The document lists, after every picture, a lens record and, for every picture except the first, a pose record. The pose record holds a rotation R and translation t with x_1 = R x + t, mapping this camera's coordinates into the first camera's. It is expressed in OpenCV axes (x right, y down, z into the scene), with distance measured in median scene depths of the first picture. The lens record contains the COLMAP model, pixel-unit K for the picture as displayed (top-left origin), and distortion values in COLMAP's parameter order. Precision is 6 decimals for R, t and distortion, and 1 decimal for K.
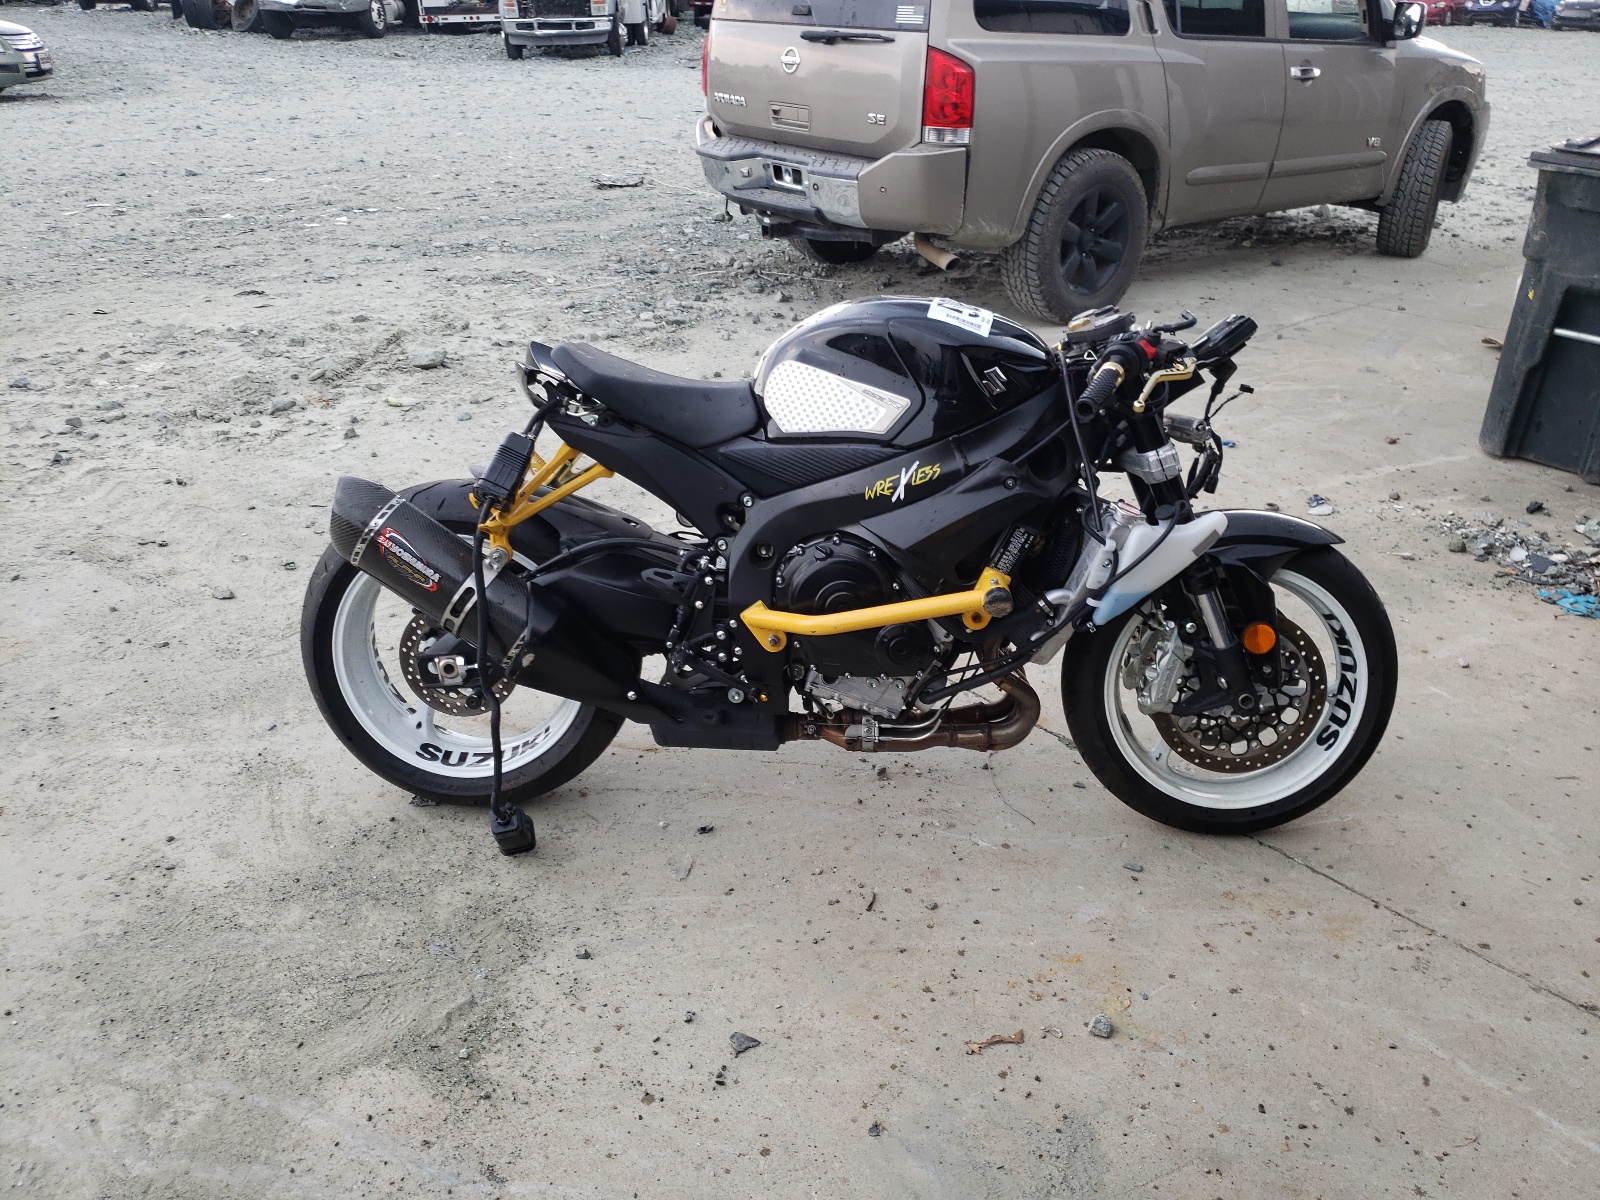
lens RADIAL K [[1194.6, 0, 800.0], [0, 1194.6, 600.0], [0, 0, 1]] dist [0.004881, 0.004600]
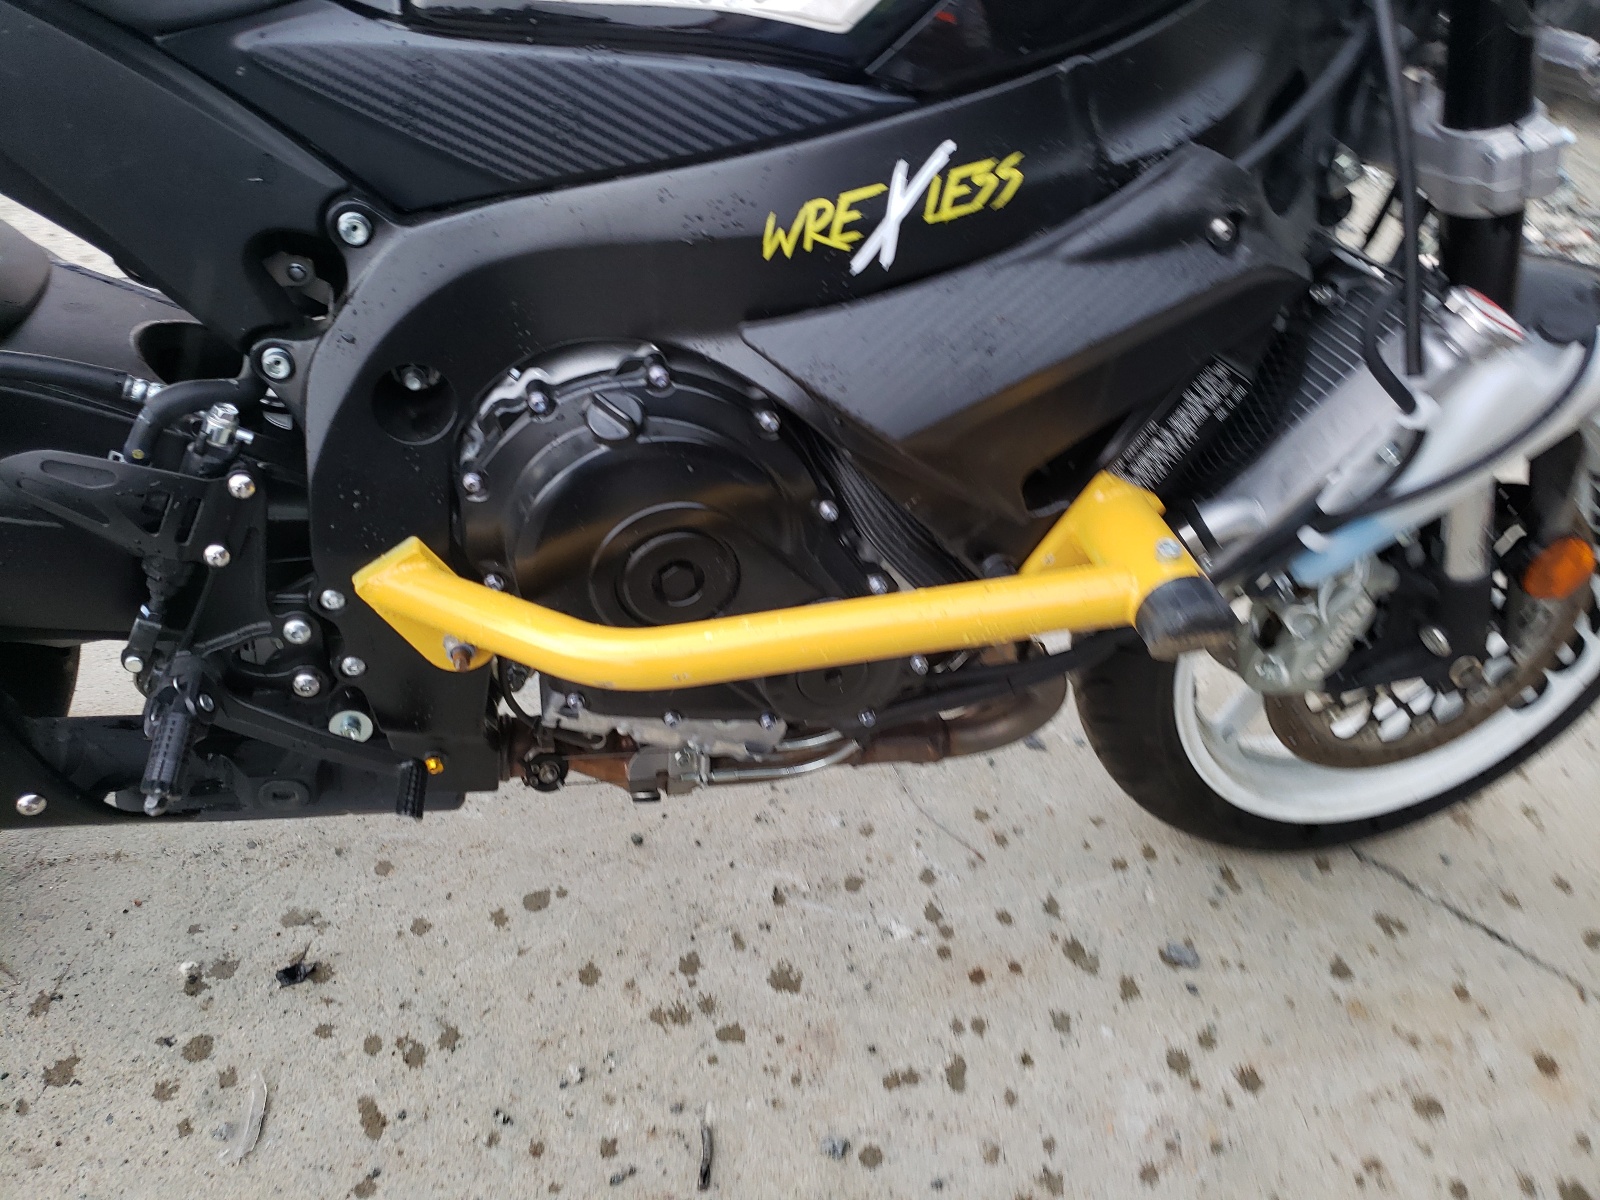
lens RADIAL K [[1287.4, 0, 800.0], [0, 1287.4, 600.0], [0, 0, 1]] dist [-0.002655, 0.038637]
pose [[0.958054, -0.053767, 0.281498, -0.032383], [-0.037724, 0.950037, 0.309849, -0.099278], [-0.284093, -0.307472, 0.908159, 0.642467]]
